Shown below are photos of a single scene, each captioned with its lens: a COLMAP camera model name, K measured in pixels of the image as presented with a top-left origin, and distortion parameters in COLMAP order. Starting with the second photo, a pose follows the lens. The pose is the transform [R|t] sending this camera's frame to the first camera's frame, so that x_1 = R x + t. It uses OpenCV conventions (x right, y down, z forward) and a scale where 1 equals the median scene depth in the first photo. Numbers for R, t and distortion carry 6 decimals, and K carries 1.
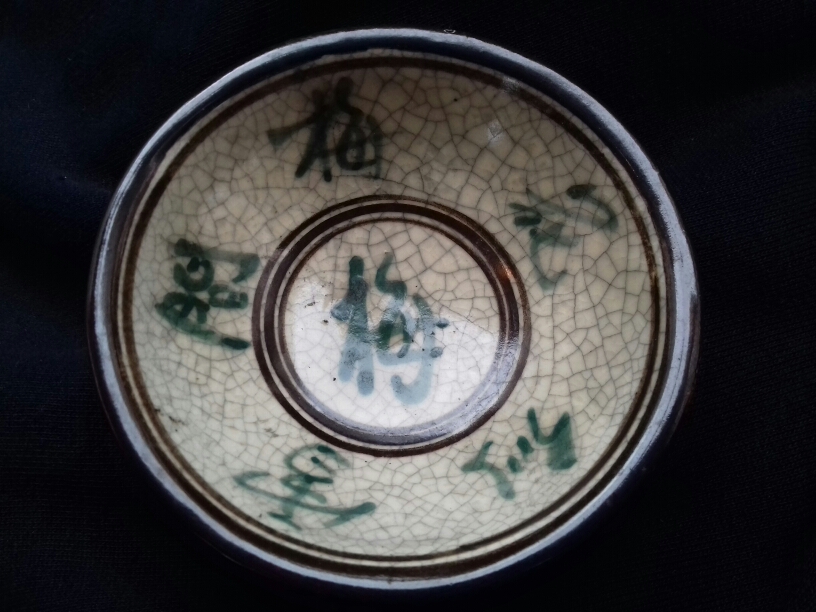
lens RADIAL K [[753.6, 0, 408.0], [0, 753.6, 306.0], [0, 0, 1]] dist [0.009626, 0.002780]
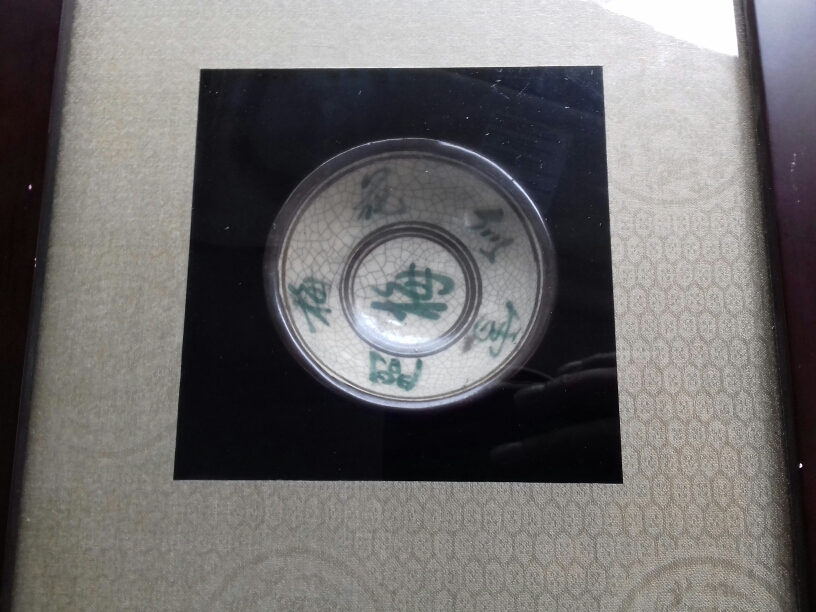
lens RADIAL K [[753.6, 0, 408.0], [0, 753.6, 306.0], [0, 0, 1]] dist [0.009626, 0.002780]
pose [[0.122136, -0.967536, 0.221263, -0.496984], [0.929464, 0.189688, 0.316410, -0.598676], [-0.348109, 0.167011, 0.922457, -0.784903]]
